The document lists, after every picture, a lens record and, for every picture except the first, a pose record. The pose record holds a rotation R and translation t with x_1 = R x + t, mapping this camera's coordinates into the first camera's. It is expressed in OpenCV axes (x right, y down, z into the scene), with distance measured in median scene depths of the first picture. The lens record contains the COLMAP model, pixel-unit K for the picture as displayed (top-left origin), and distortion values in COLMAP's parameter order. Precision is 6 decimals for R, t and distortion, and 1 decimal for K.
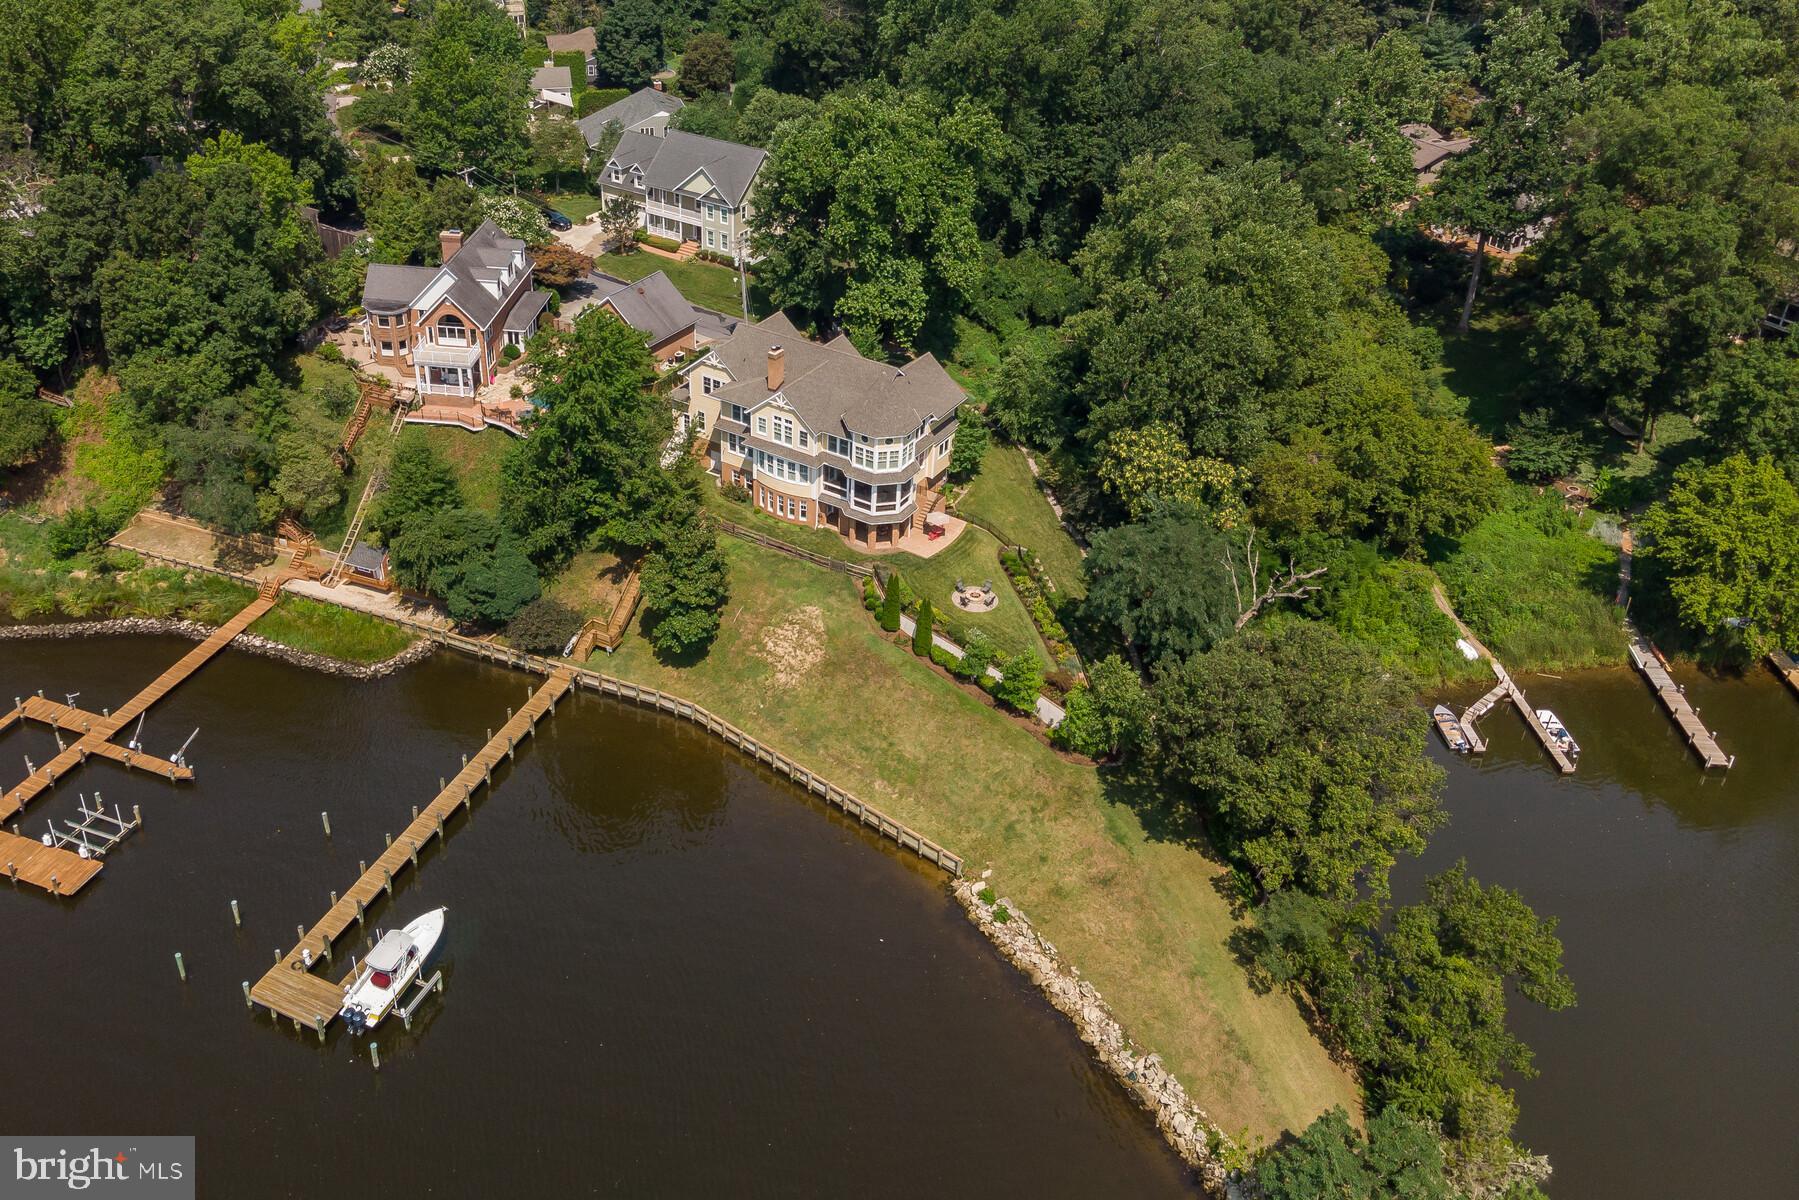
lens RADIAL K [[1558.5, 0, 763.1], [0, 1558.5, 506.6], [0, 0, 1]] dist [0.025953, 0.003267]
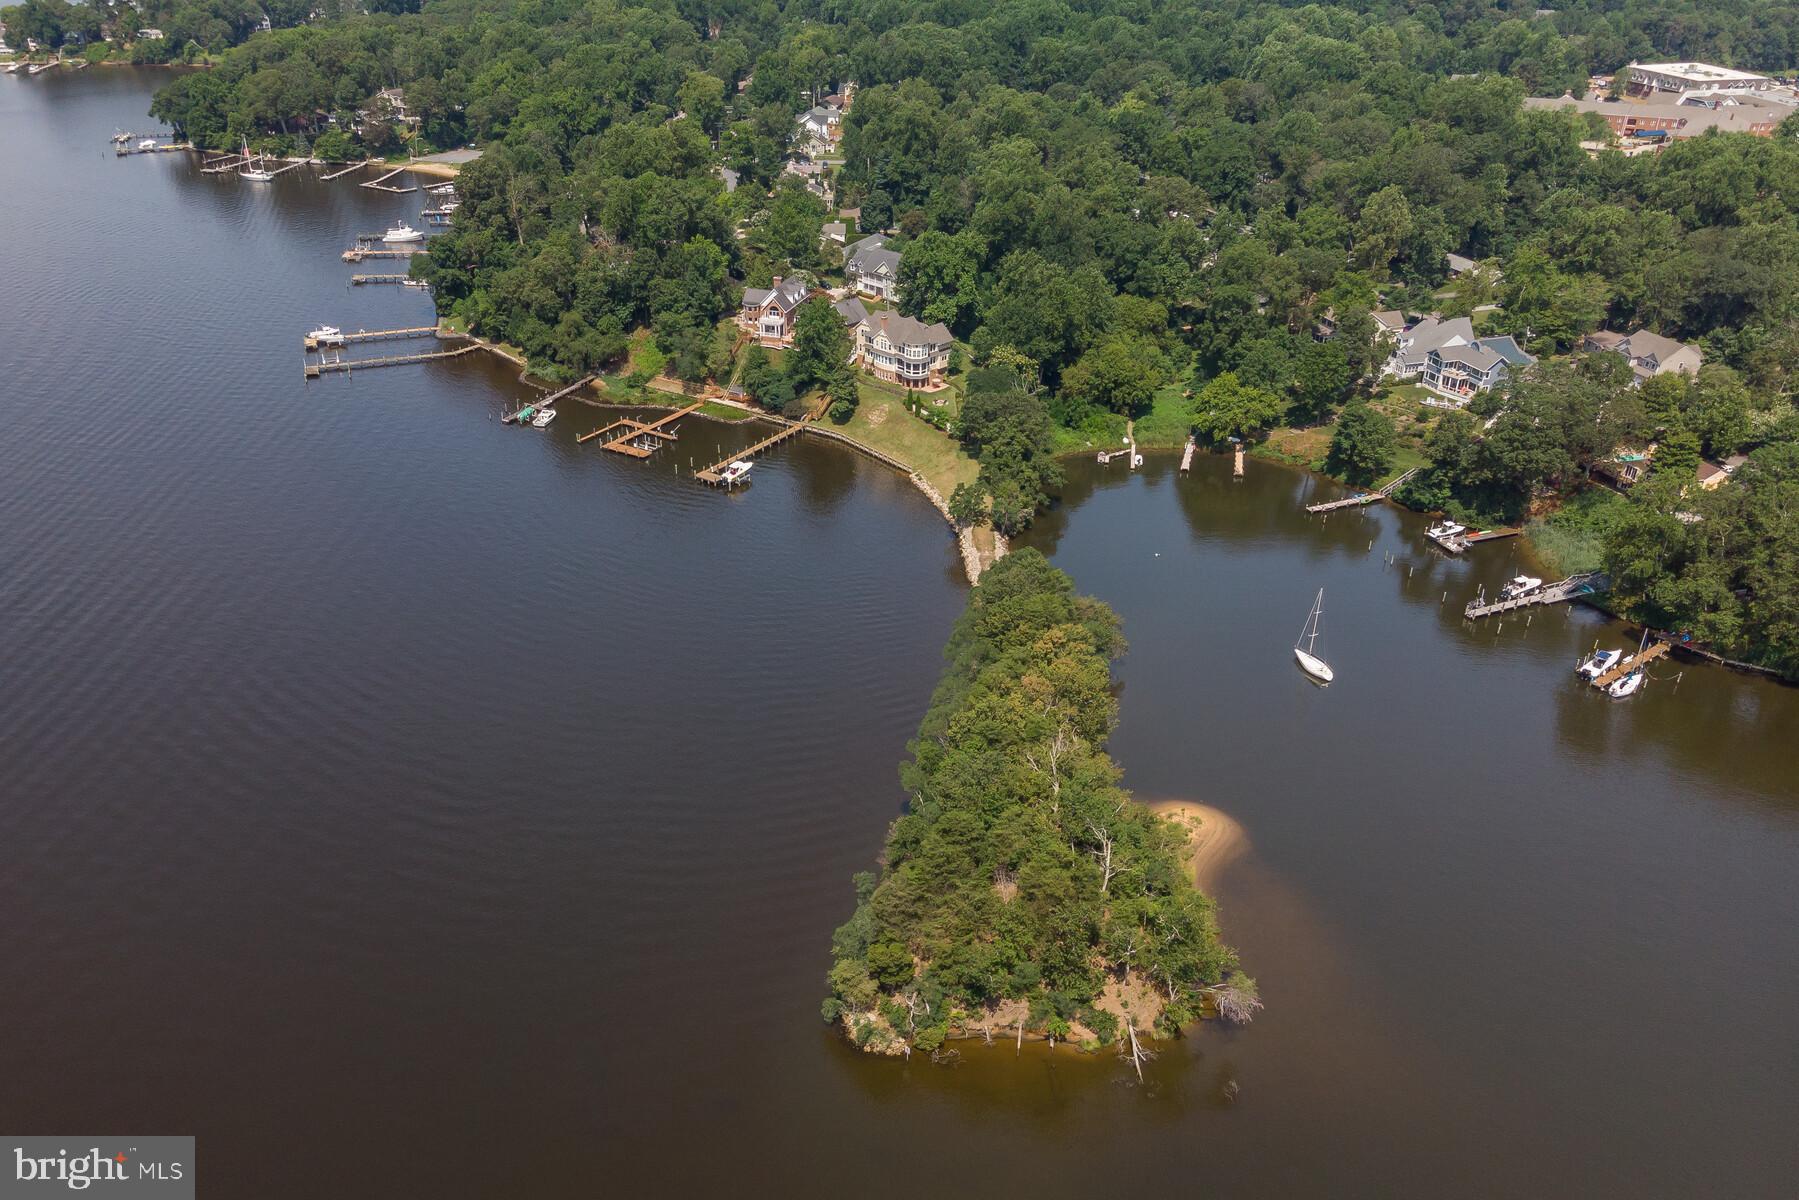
lens RADIAL K [[1487.6, 0, 842.1], [0, 1487.6, 702.8], [0, 0, 1]] dist [0.021160, 0.017720]
pose [[0.982298, 0.089689, -0.164456, 0.438594], [-0.087812, 0.995962, 0.018660, 0.550459], [0.165466, -0.003889, 0.986208, -1.668430]]
